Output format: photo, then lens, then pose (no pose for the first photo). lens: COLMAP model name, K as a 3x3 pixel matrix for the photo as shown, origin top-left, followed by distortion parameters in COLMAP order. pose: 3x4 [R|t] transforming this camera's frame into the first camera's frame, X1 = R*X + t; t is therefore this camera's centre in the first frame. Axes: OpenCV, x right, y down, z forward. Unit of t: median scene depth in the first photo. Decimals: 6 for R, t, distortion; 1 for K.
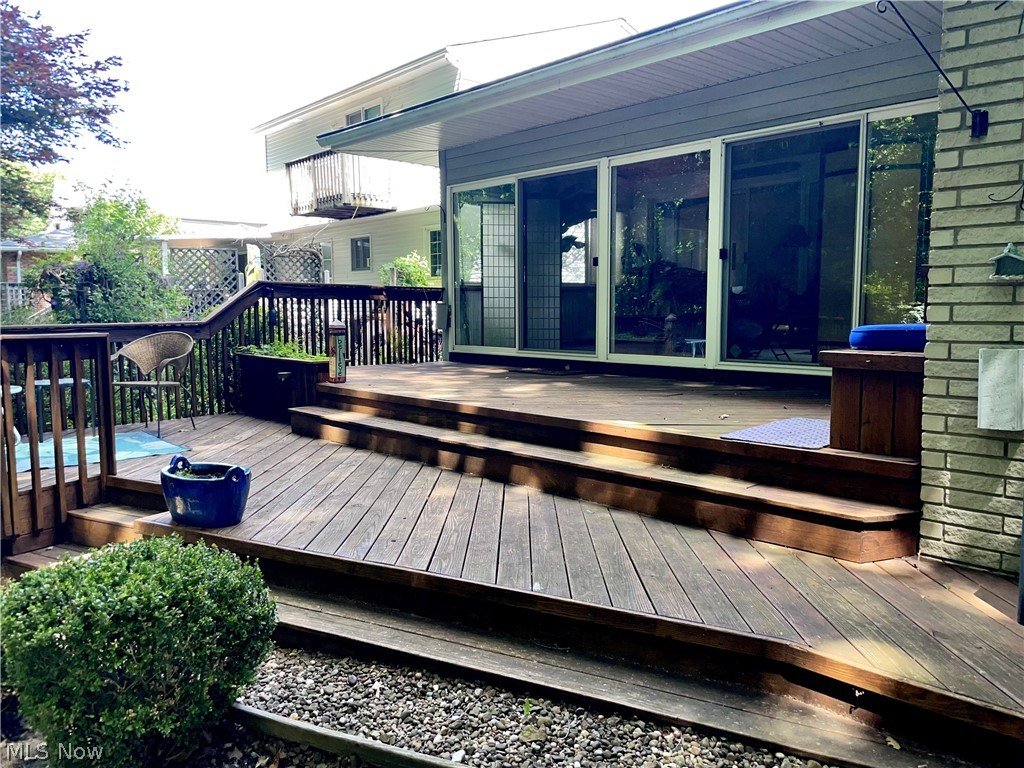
lens RADIAL K [[776.7, 0, 514.2], [0, 776.7, 375.3], [0, 0, 1]] dist [0.056311, -0.020319]
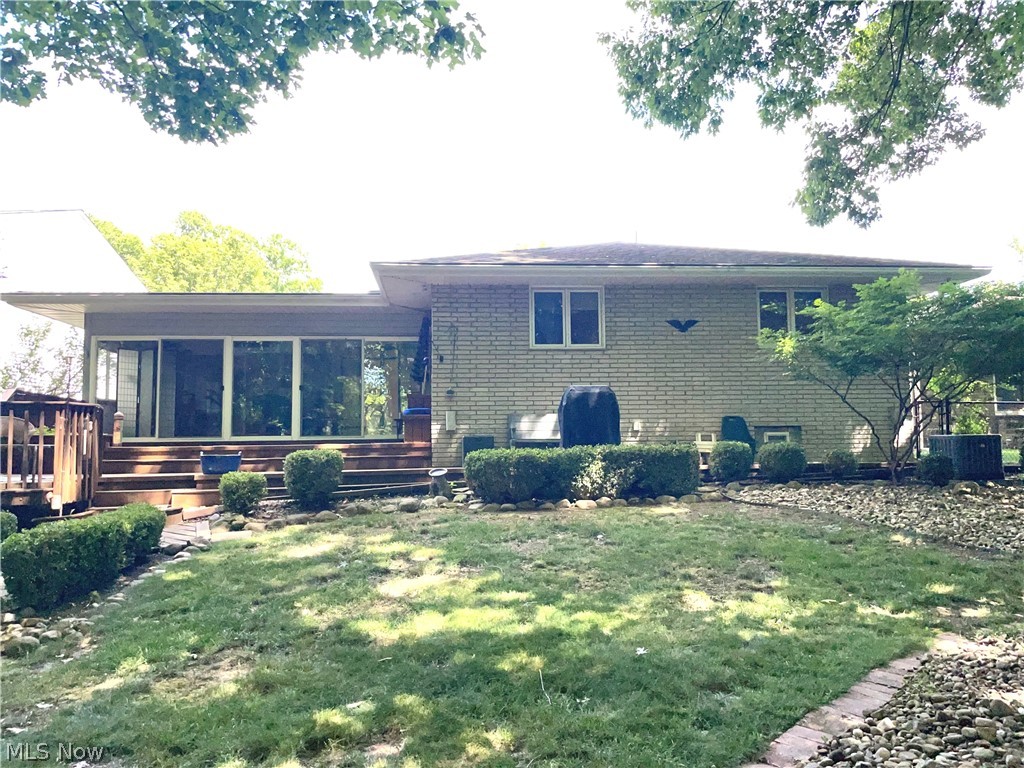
lens RADIAL K [[776.7, 0, 508.2], [0, 776.7, 390.0], [0, 0, 1]] dist [0.056311, -0.020319]
pose [[0.618143, 0.052946, 0.784280, -1.150467], [0.083443, 0.987672, -0.132444, 0.201119], [-0.781624, 0.147312, 0.606105, -0.834863]]
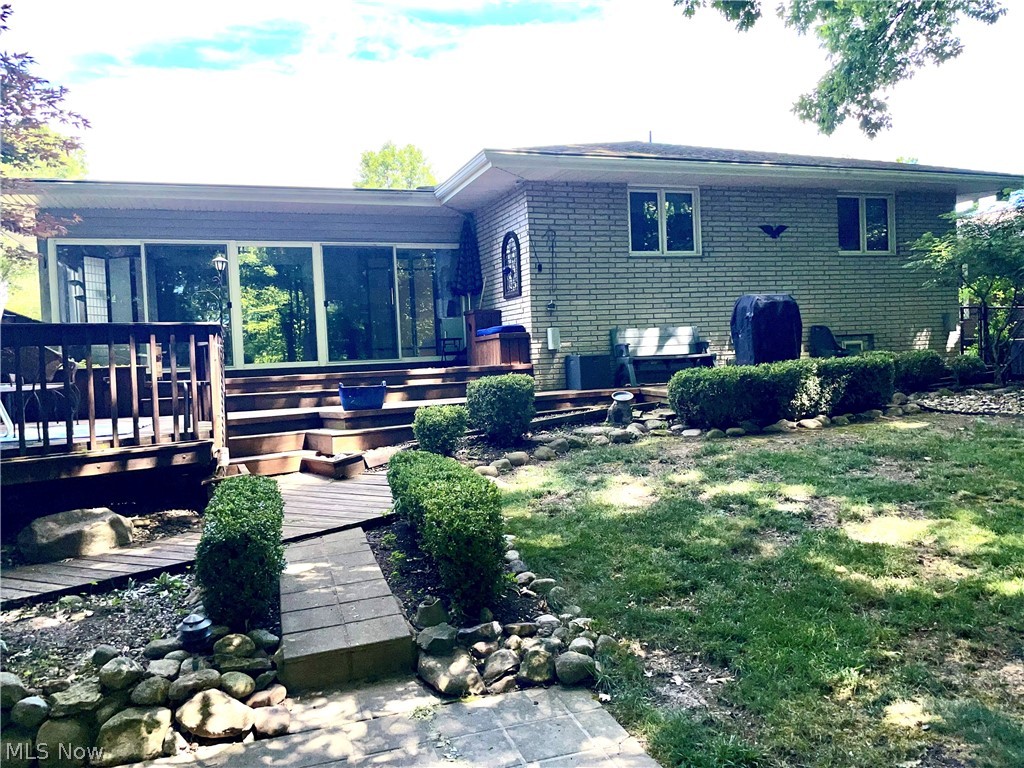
lens RADIAL K [[776.7, 0, 514.1], [0, 776.7, 375.0], [0, 0, 1]] dist [0.056311, -0.020319]
pose [[0.384730, -0.034192, 0.922396, -1.328297], [0.131336, 0.991174, -0.018039, 0.107648], [-0.913637, 0.128084, 0.385825, -0.104160]]
